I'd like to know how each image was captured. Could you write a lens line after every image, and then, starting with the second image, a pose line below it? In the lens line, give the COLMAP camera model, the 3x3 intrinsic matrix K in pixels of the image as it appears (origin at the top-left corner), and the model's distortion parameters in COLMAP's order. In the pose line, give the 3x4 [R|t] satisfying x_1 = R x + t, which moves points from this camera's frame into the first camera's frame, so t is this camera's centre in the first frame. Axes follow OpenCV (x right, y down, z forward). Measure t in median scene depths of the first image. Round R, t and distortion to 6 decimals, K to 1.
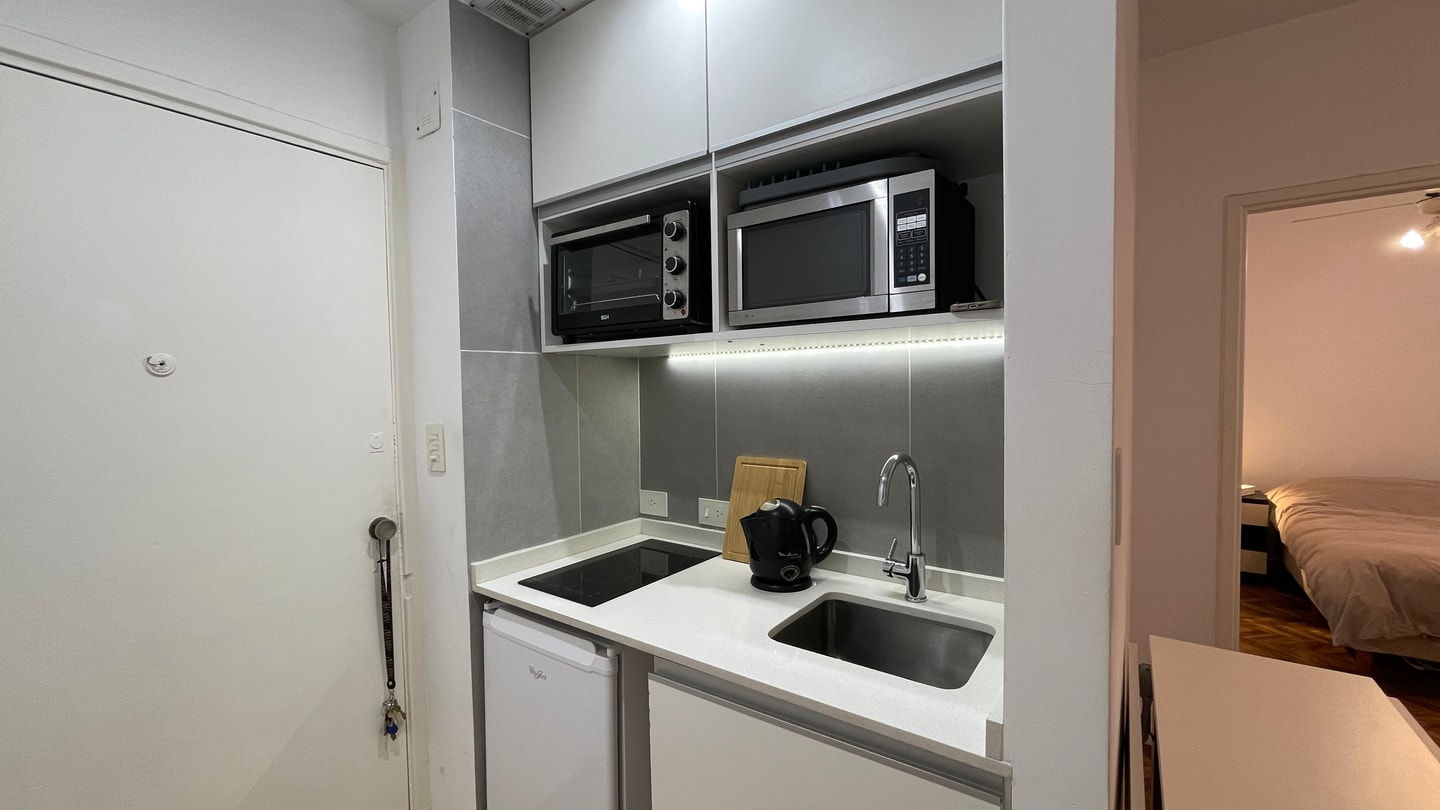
lens RADIAL K [[582.3, 0, 720.0], [0, 582.3, 405.0], [0, 0, 1]] dist [-0.000640, -0.000404]
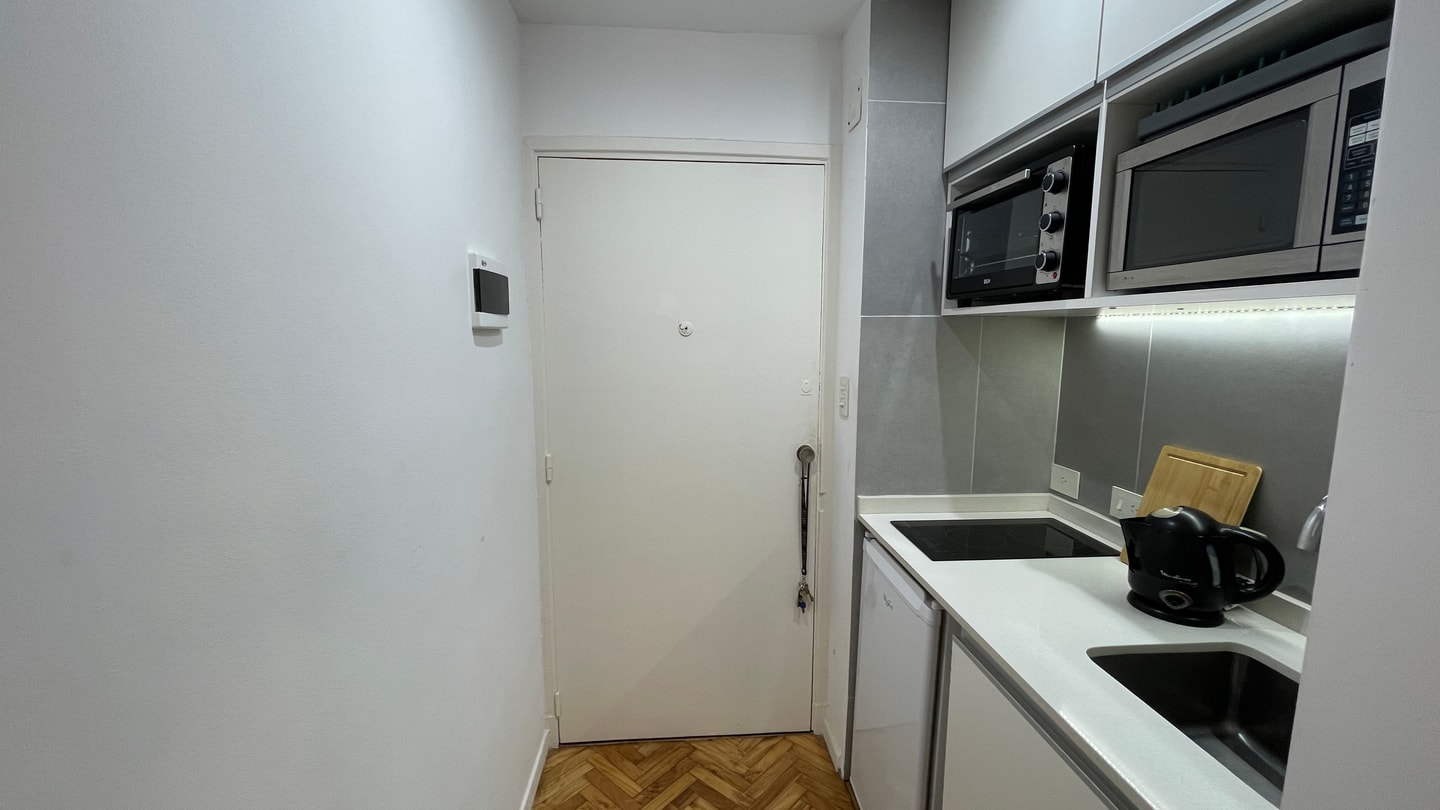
lens RADIAL K [[582.3, 0, 720.0], [0, 582.3, 405.0], [0, 0, 1]] dist [-0.000640, -0.000404]
pose [[0.651615, 0.115552, -0.749697, 0.253550], [-0.041832, 0.992299, 0.116586, -0.038794], [0.757395, -0.044608, 0.651431, 0.017857]]
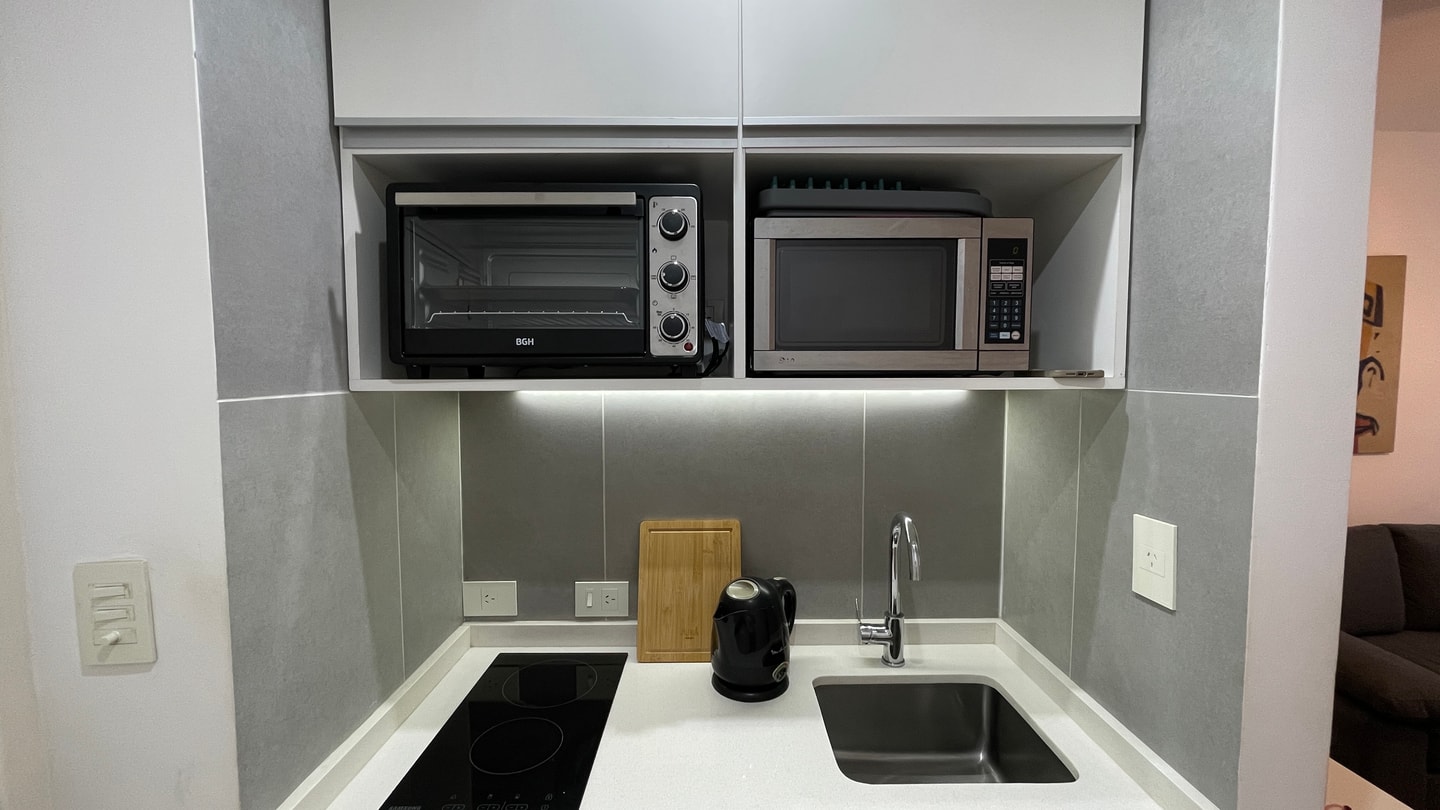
lens RADIAL K [[582.3, 0, 720.0], [0, 582.3, 405.0], [0, 0, 1]] dist [-0.000640, -0.000404]
pose [[0.799728, -0.024248, 0.599872, -0.385495], [0.010971, 0.999607, 0.025780, -0.093696], [-0.600262, -0.014035, 0.799680, 0.369612]]
